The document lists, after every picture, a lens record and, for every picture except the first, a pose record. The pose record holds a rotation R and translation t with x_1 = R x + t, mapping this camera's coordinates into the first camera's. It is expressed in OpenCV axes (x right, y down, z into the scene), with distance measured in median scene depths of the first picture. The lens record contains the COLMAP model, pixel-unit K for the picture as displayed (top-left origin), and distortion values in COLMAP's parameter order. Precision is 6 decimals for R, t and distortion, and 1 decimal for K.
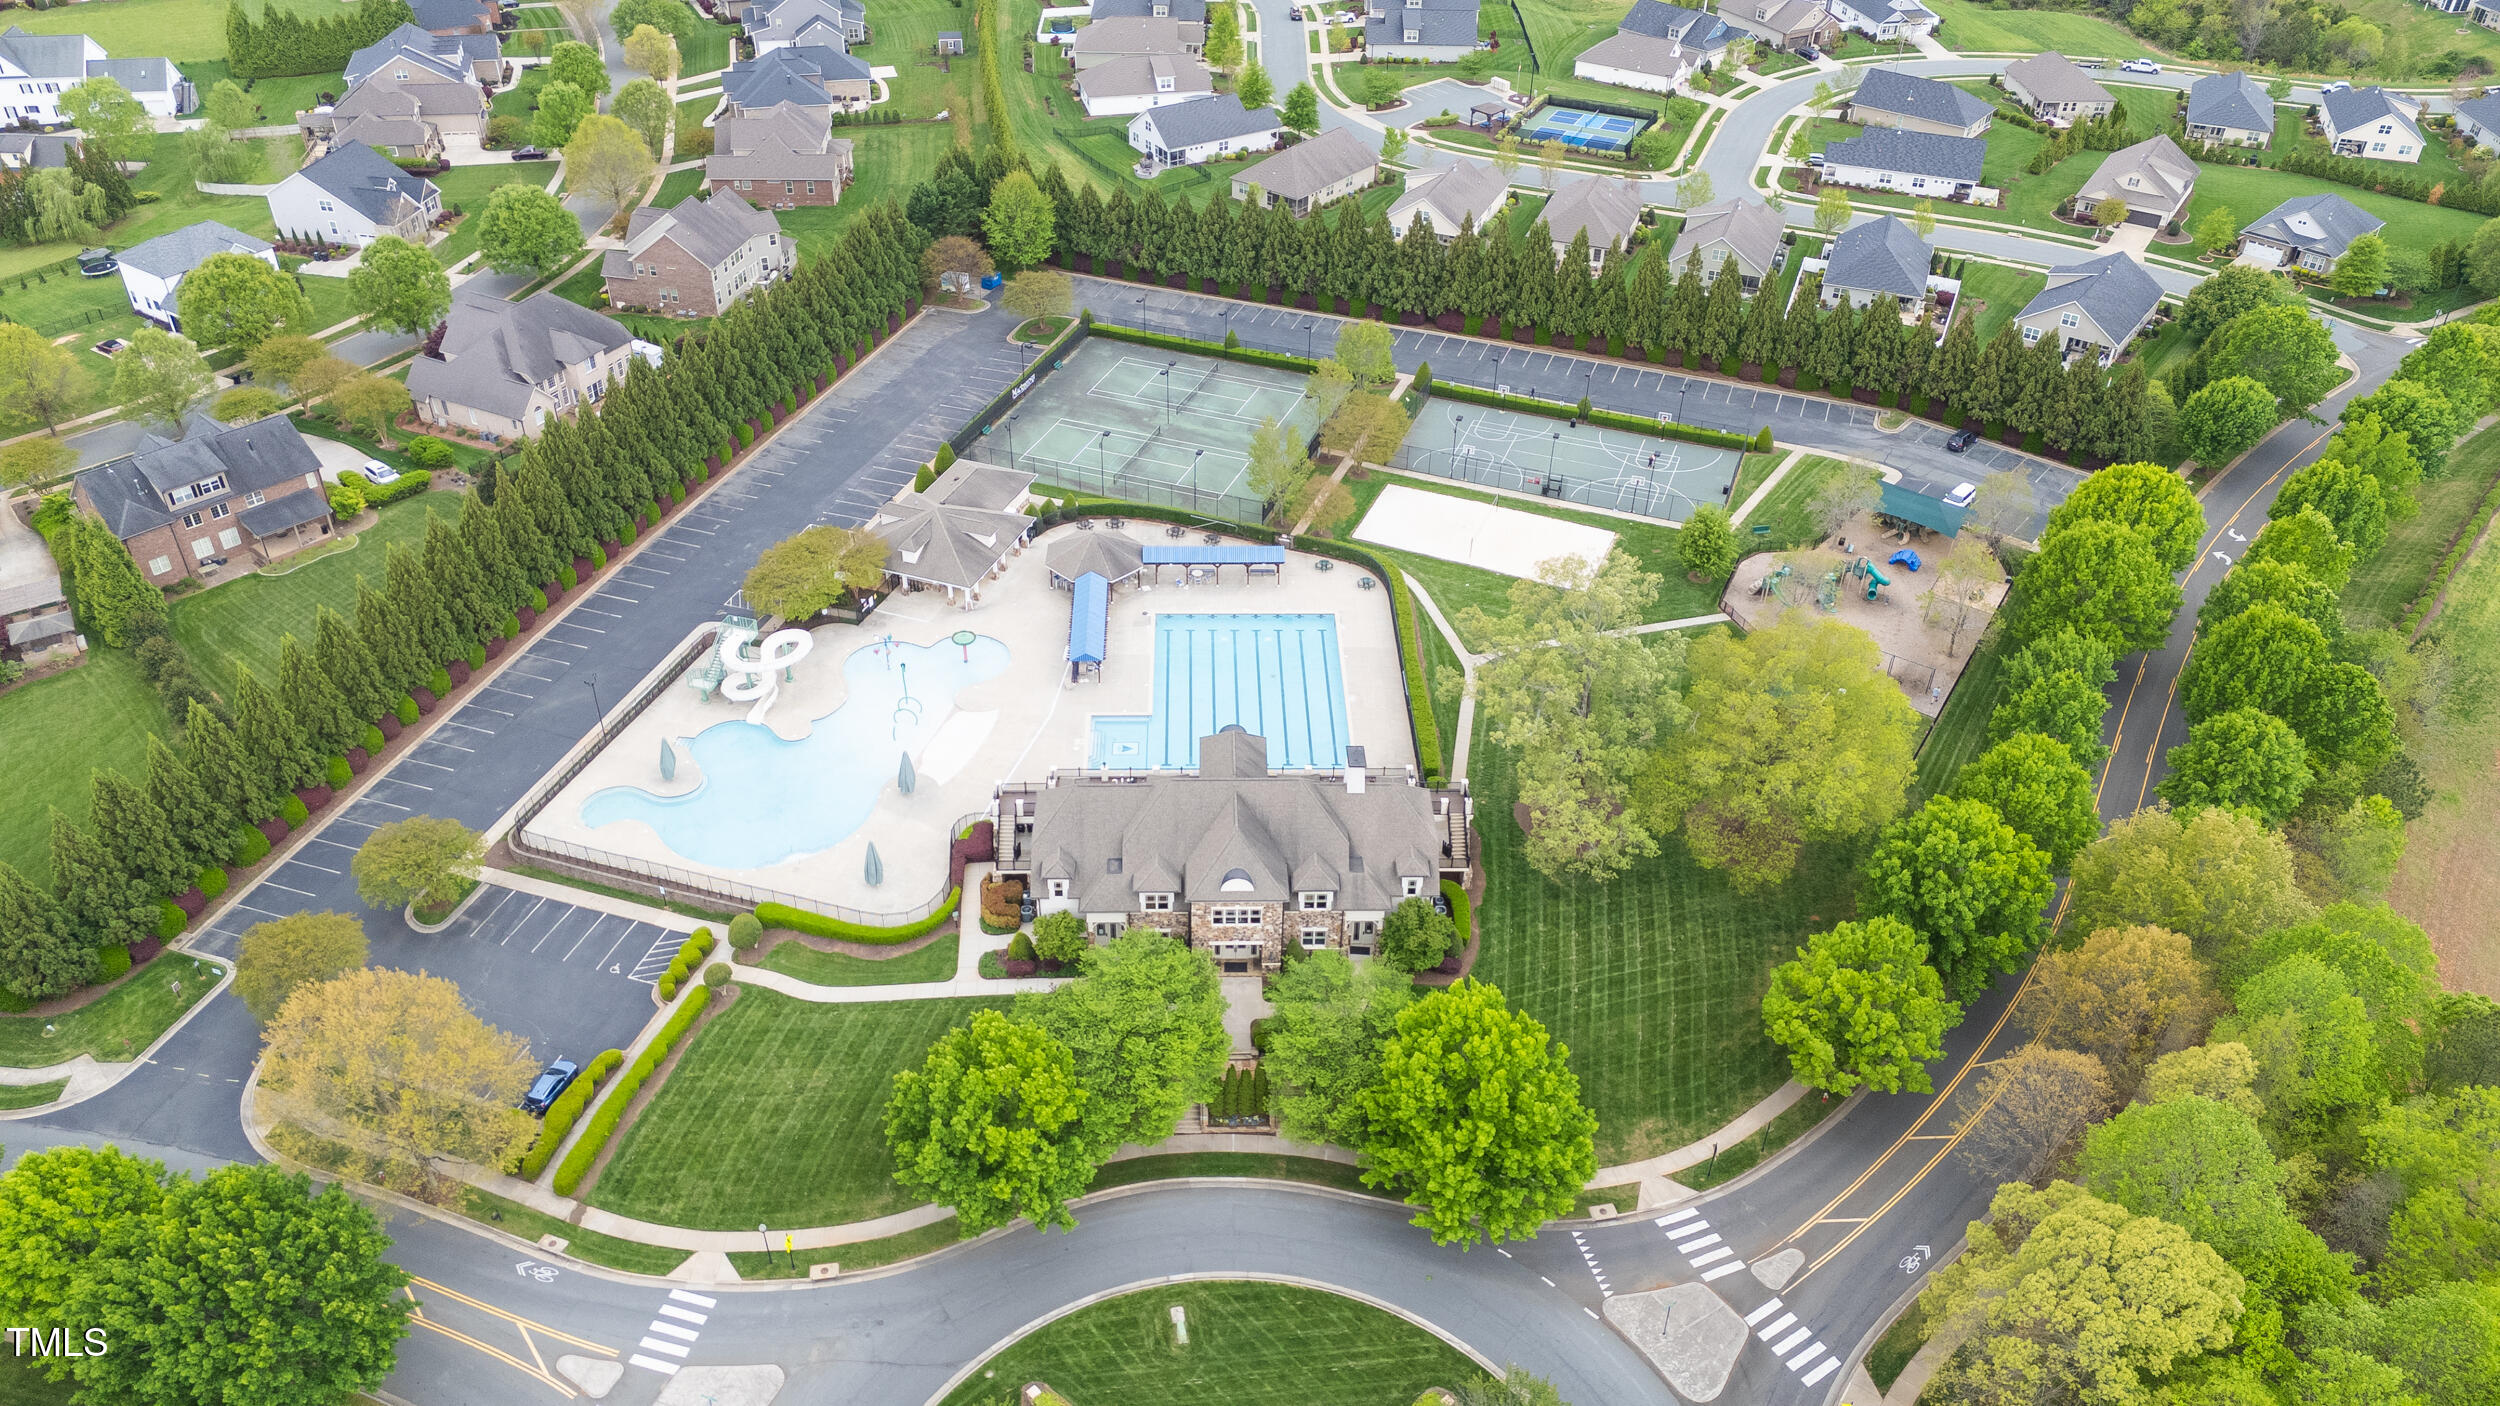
lens RADIAL K [[1850.2, 0, 1257.6], [0, 1850.2, 666.4], [0, 0, 1]] dist [0.063764, -0.043727]
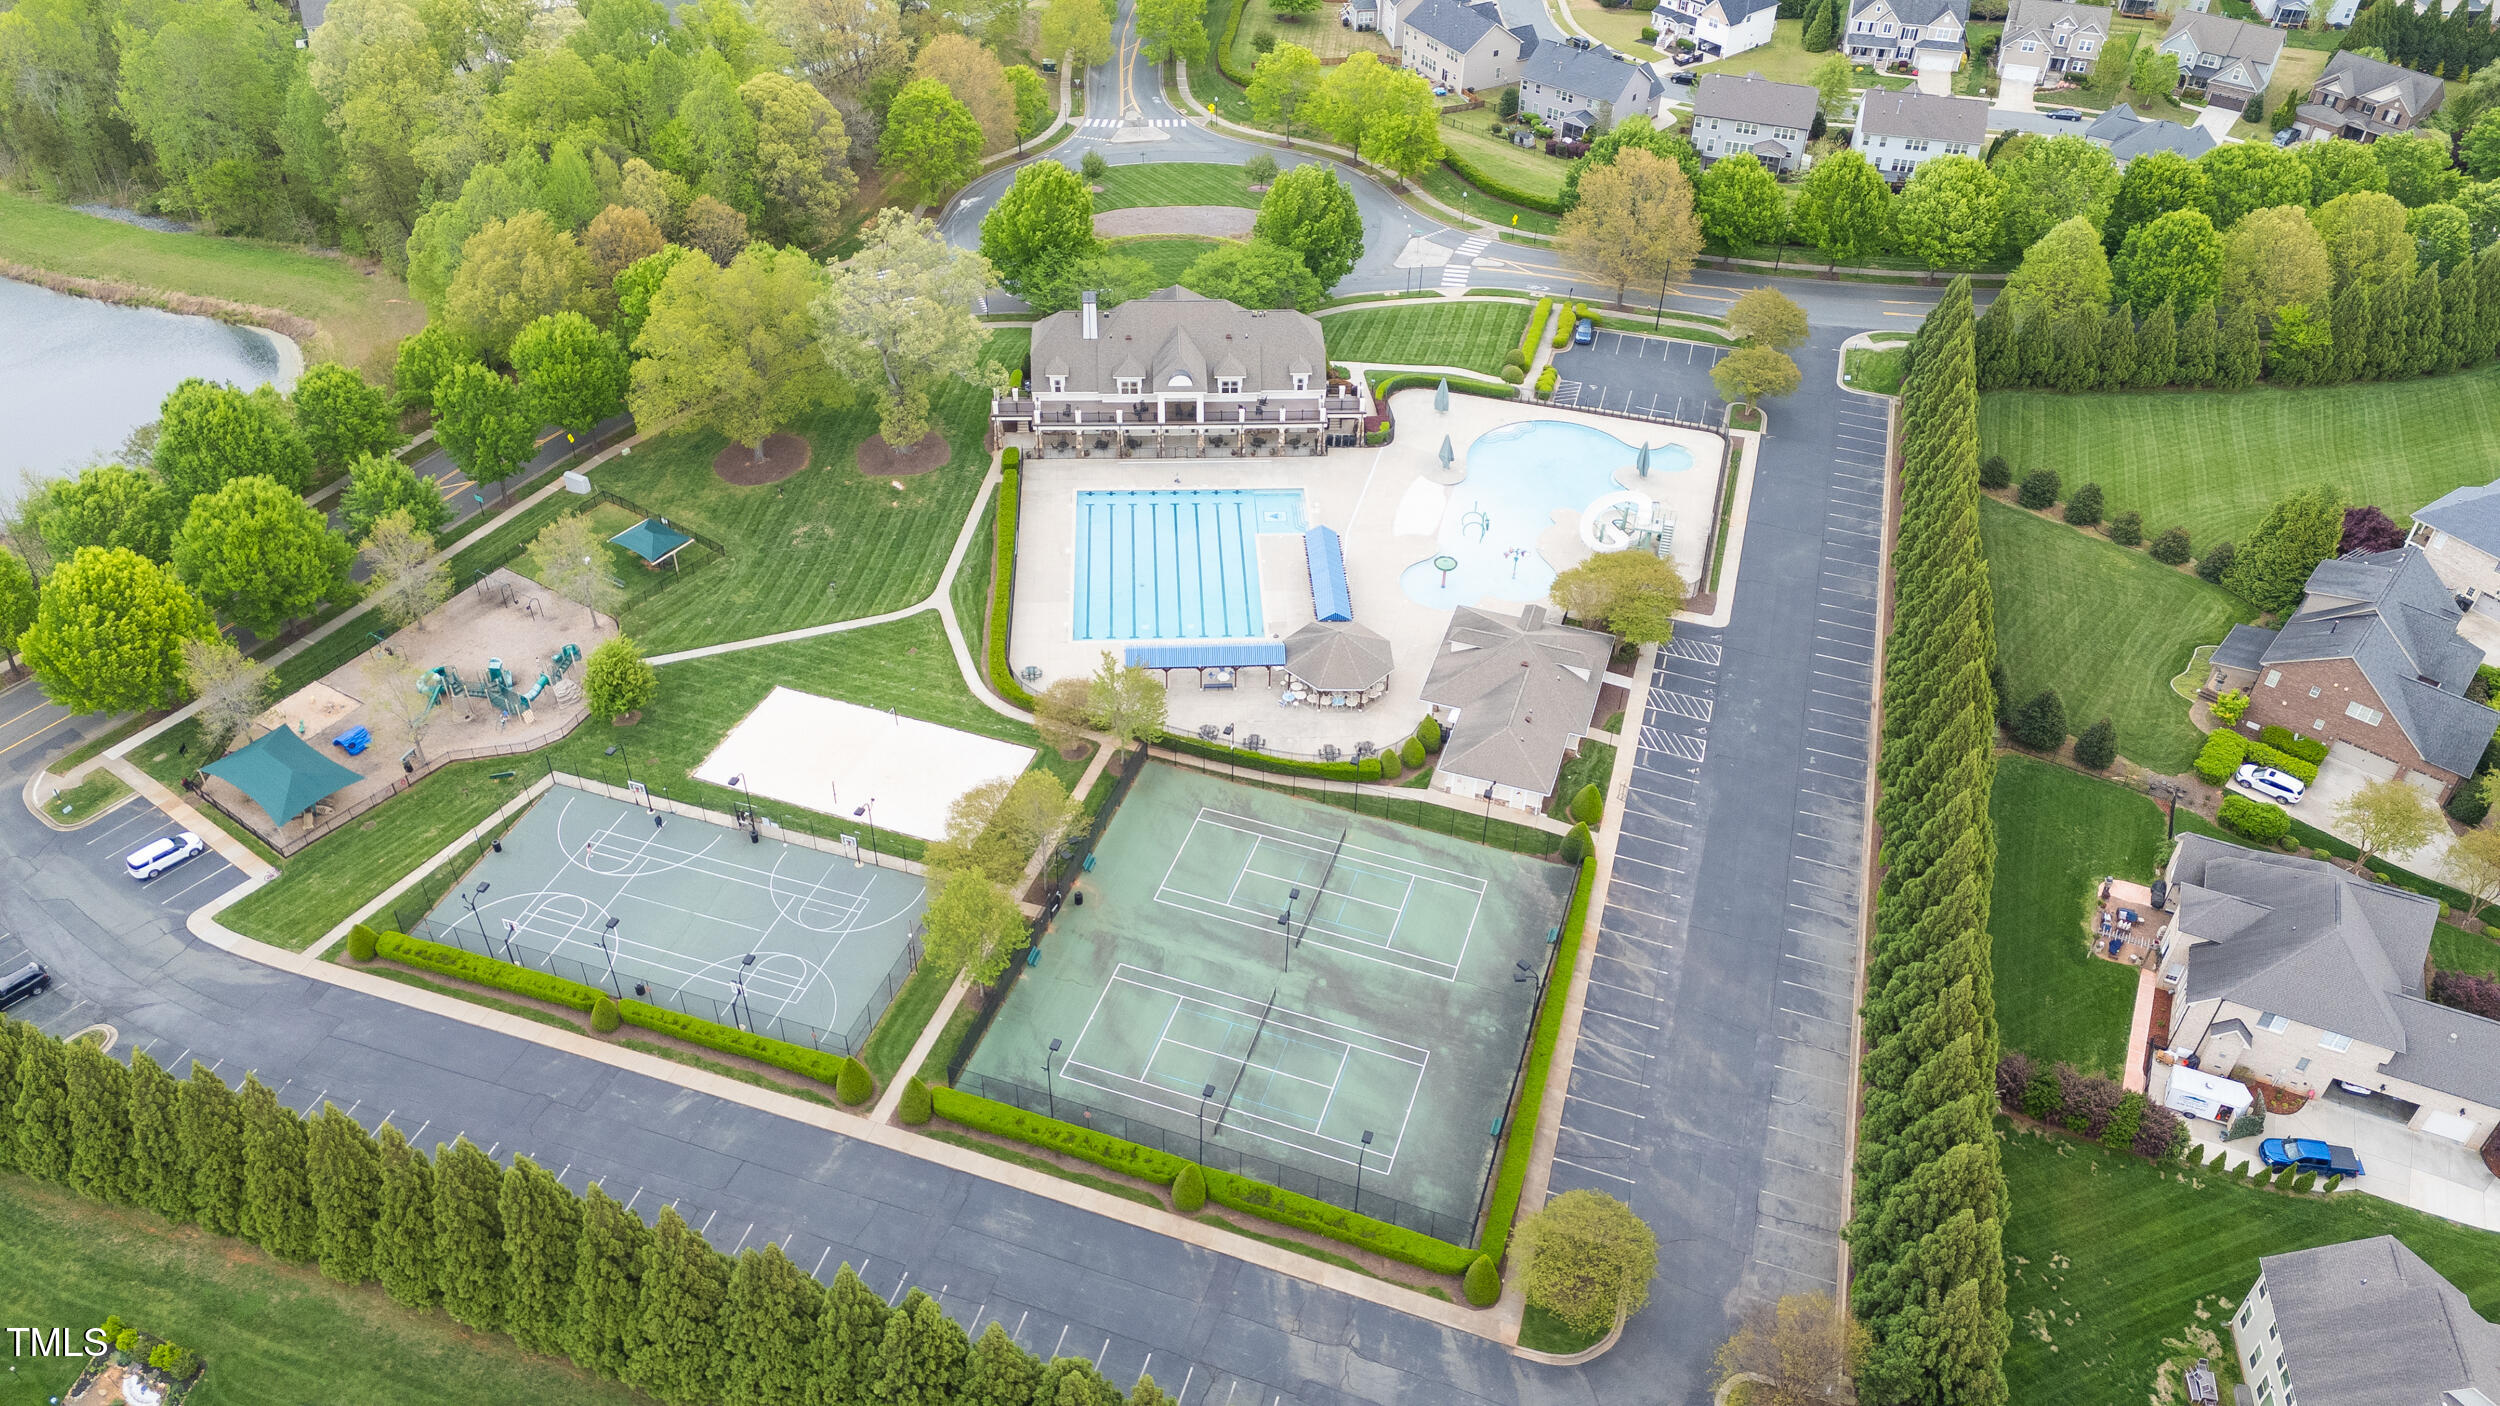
lens RADIAL K [[1850.2, 0, 1257.6], [0, 1850.2, 666.4], [0, 0, 1]] dist [0.063764, -0.043727]
pose [[-0.998802, -0.012918, -0.047196, -0.007408], [-0.048917, 0.287280, 0.956597, -0.935006], [0.001201, 0.957759, -0.287568, 1.302660]]
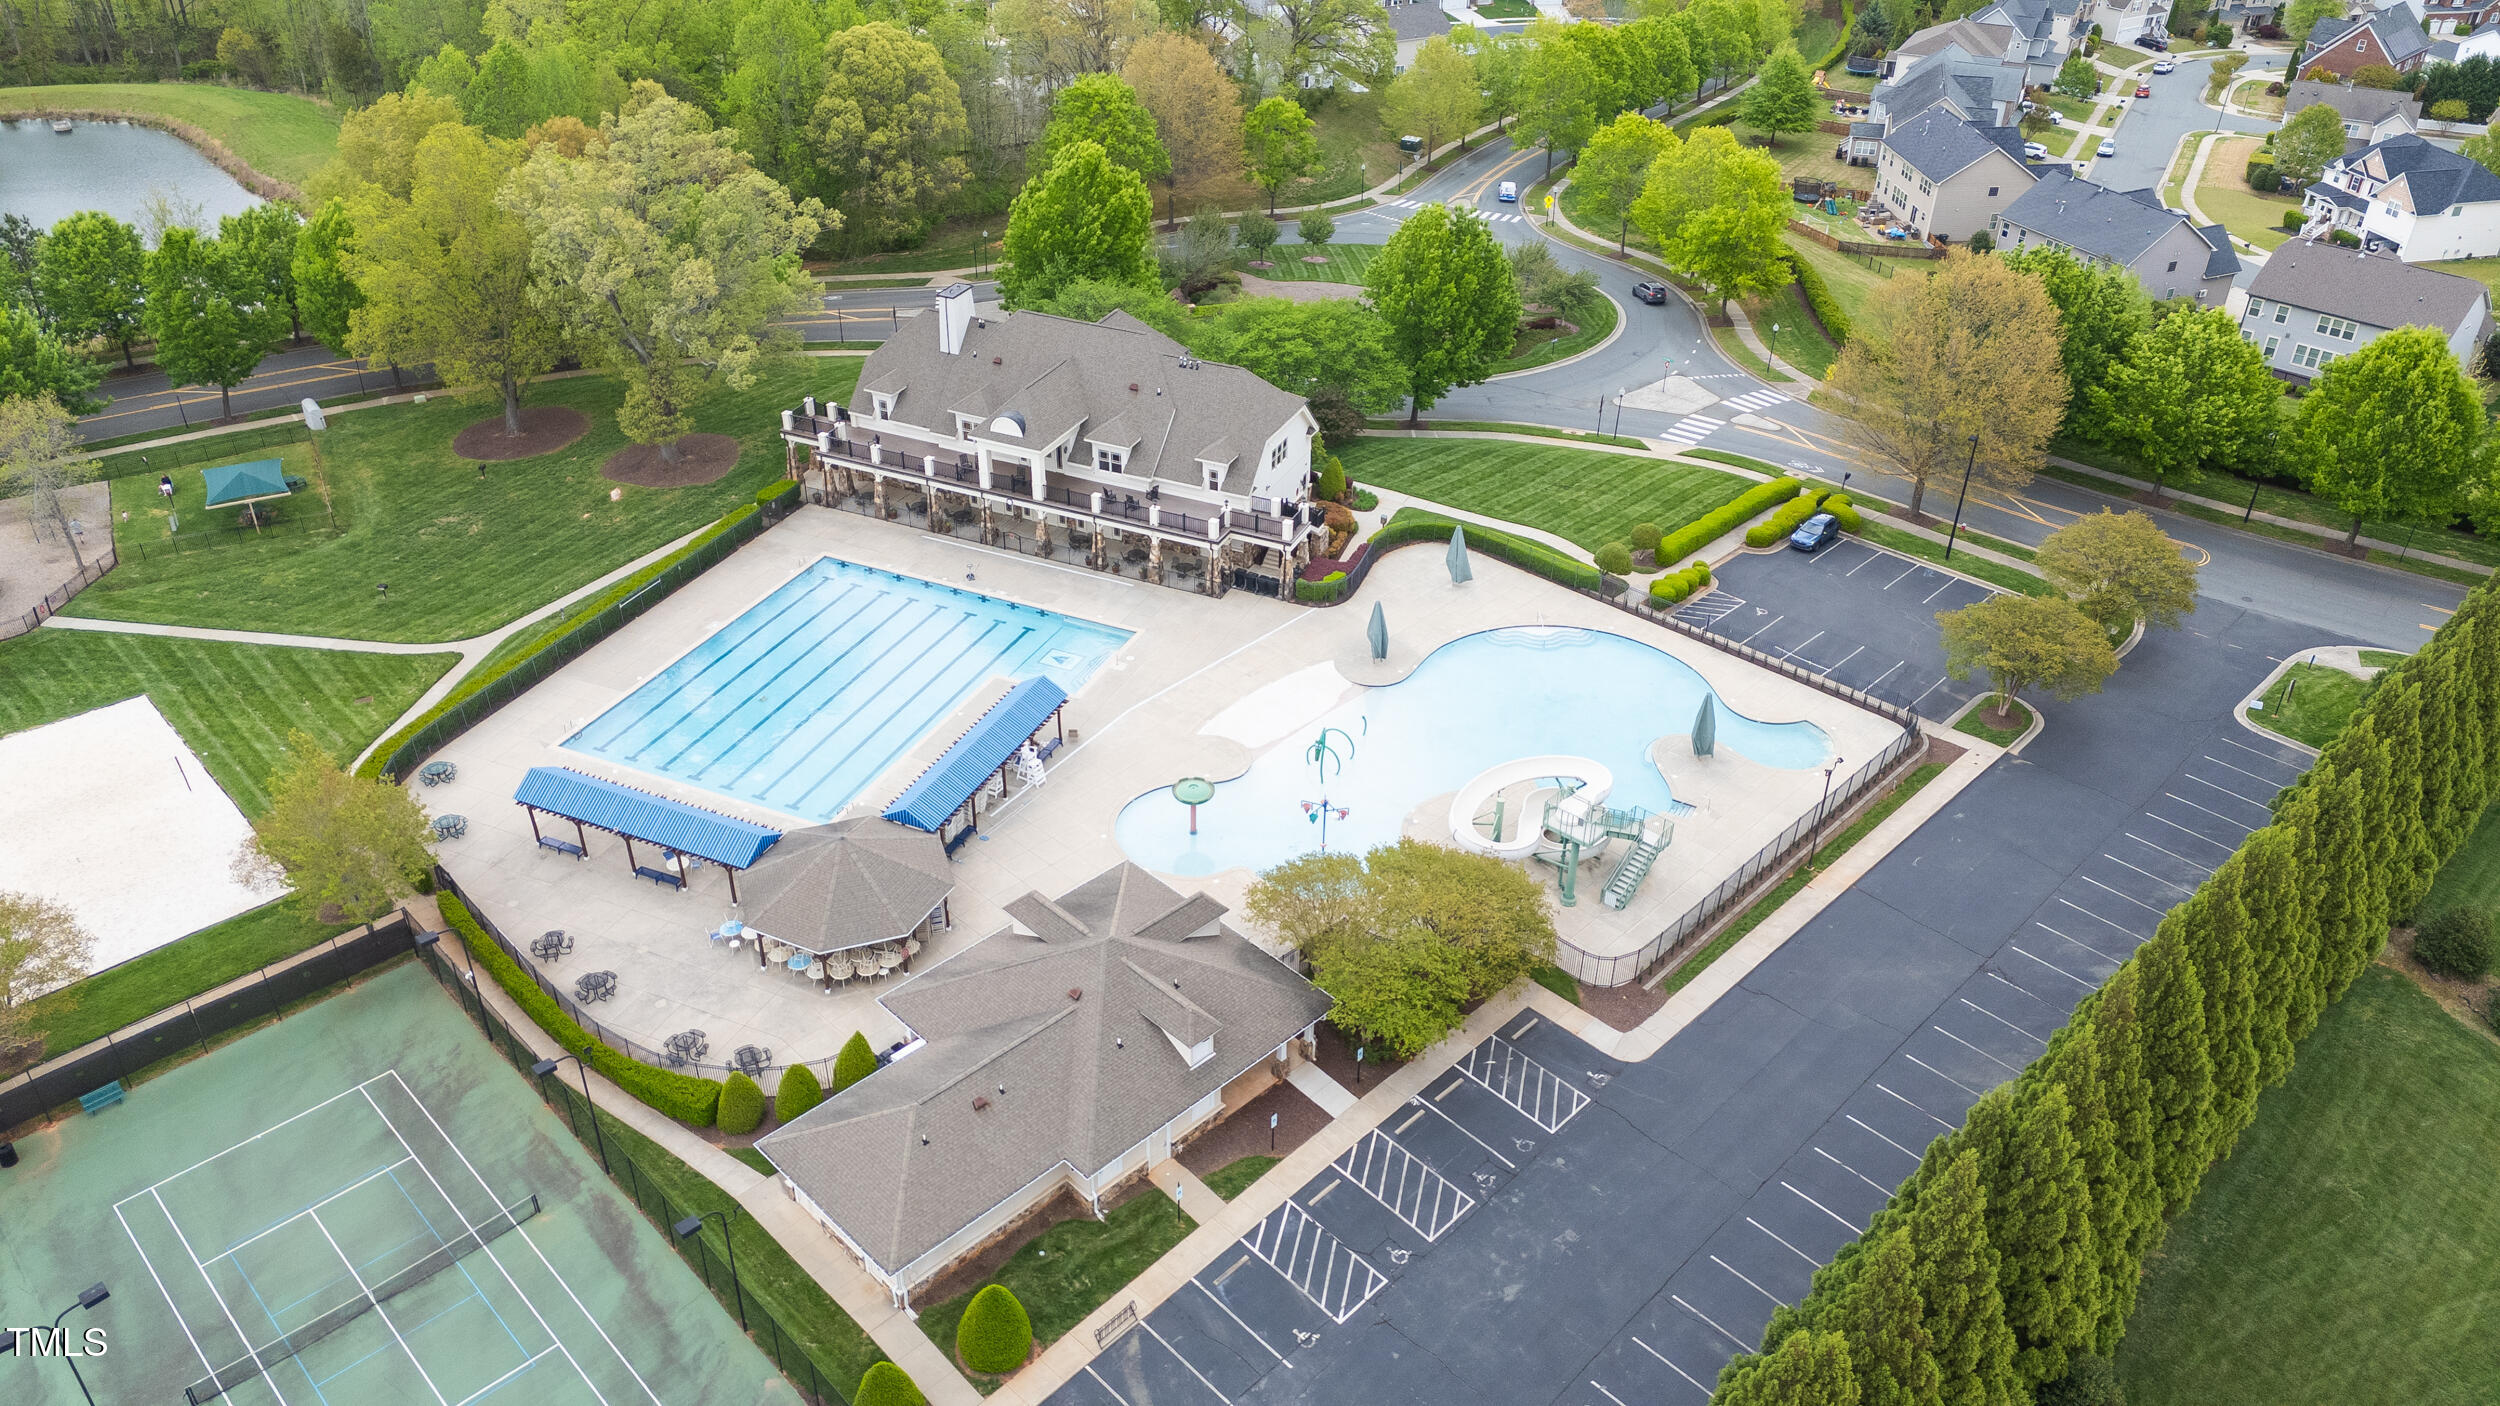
lens RADIAL K [[1850.2, 0, 1257.6], [0, 1850.2, 666.4], [0, 0, 1]] dist [0.063764, -0.043727]
pose [[-0.901601, -0.251622, 0.351855, -0.351898], [0.220148, 0.433276, 0.873961, -0.499033], [-0.372358, 0.865424, -0.335248, 1.109998]]
